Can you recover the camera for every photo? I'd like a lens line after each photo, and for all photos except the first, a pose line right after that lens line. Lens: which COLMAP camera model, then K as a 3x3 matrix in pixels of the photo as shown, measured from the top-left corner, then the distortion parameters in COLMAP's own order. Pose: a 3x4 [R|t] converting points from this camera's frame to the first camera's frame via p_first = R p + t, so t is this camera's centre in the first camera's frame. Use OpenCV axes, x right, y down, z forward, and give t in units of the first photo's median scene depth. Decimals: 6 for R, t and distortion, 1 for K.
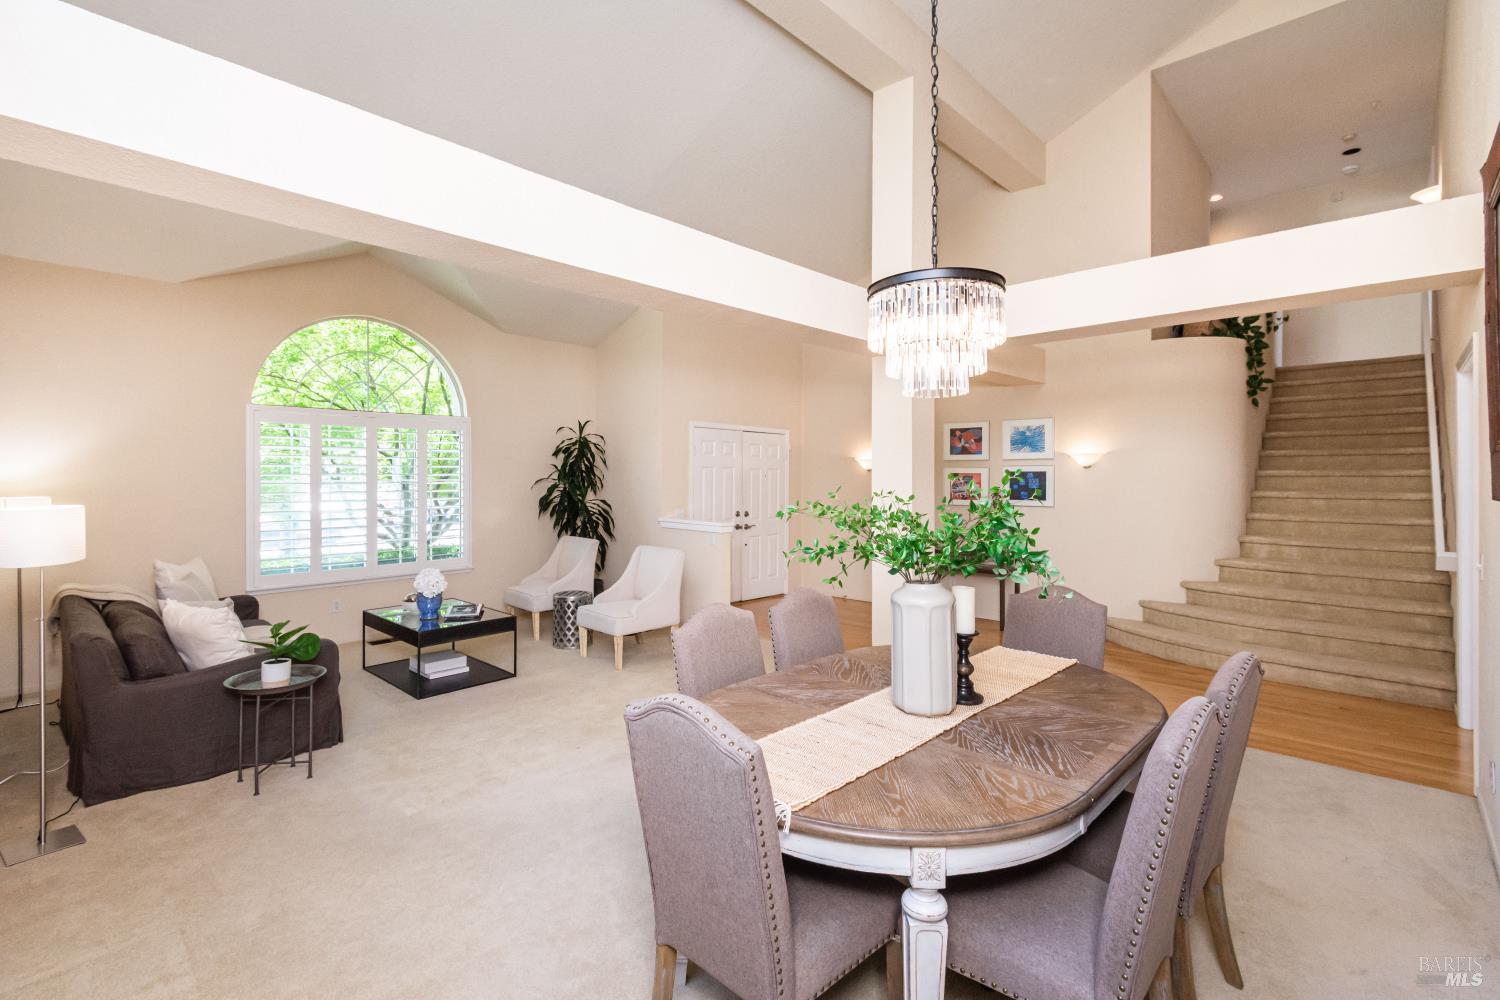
lens RADIAL K [[682.6, 0, 743.9], [0, 682.6, 494.8], [0, 0, 1]] dist [-0.000839, -0.000276]
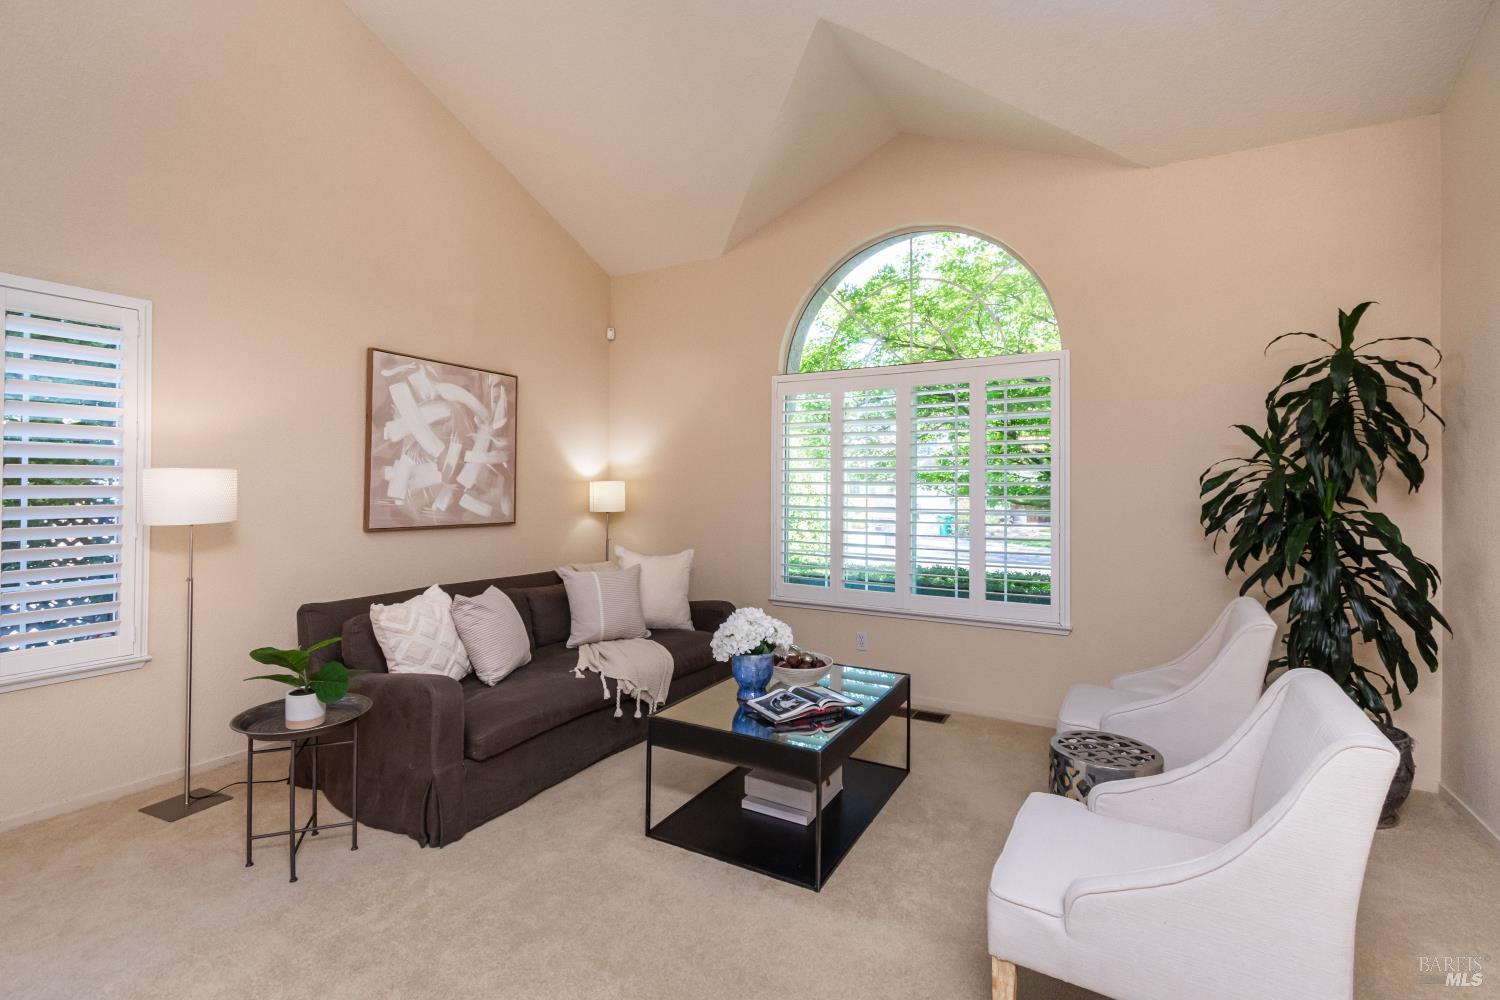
lens RADIAL K [[682.6, 0, 747.6], [0, 682.6, 485.1], [0, 0, 1]] dist [-0.000839, -0.000276]
pose [[0.193164, 0.002069, -0.981164, 0.082861], [-0.019545, 0.999807, -0.001740, -0.000058], [0.980972, 0.019513, 0.193167, 0.624663]]
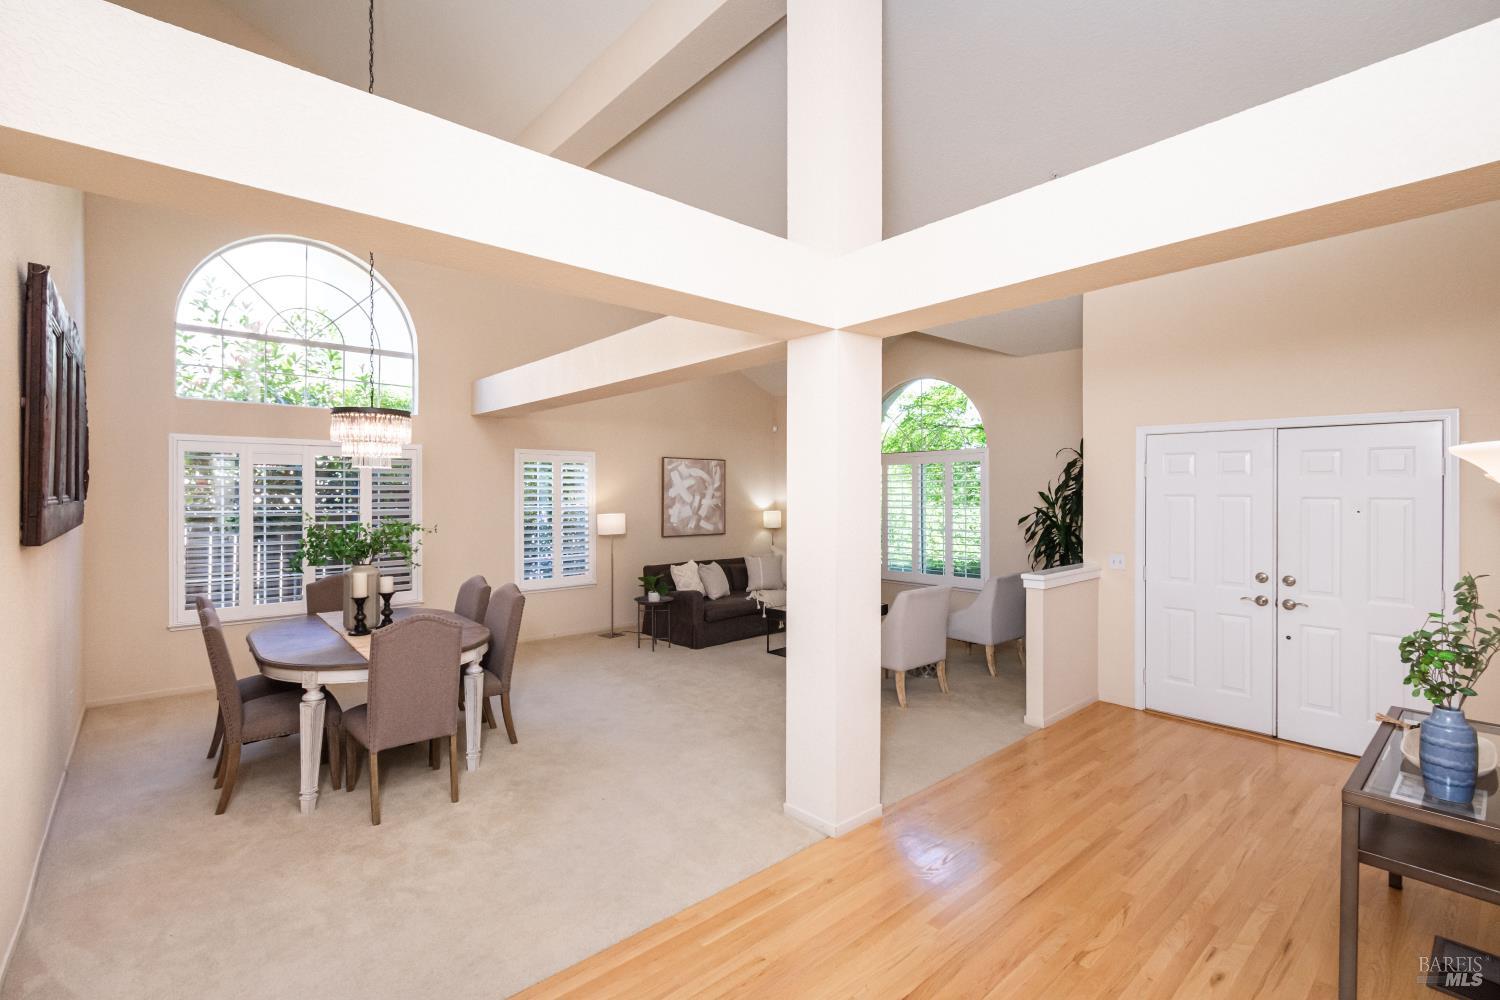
lens RADIAL K [[682.6, 0, 753.9], [0, 682.6, 487.3], [0, 0, 1]] dist [-0.000839, -0.000276]
pose [[-0.113238, -0.000726, -0.993568, 0.675339], [-0.009042, 0.999959, 0.000300, -0.048566], [0.993527, 0.009018, -0.113240, 0.732513]]
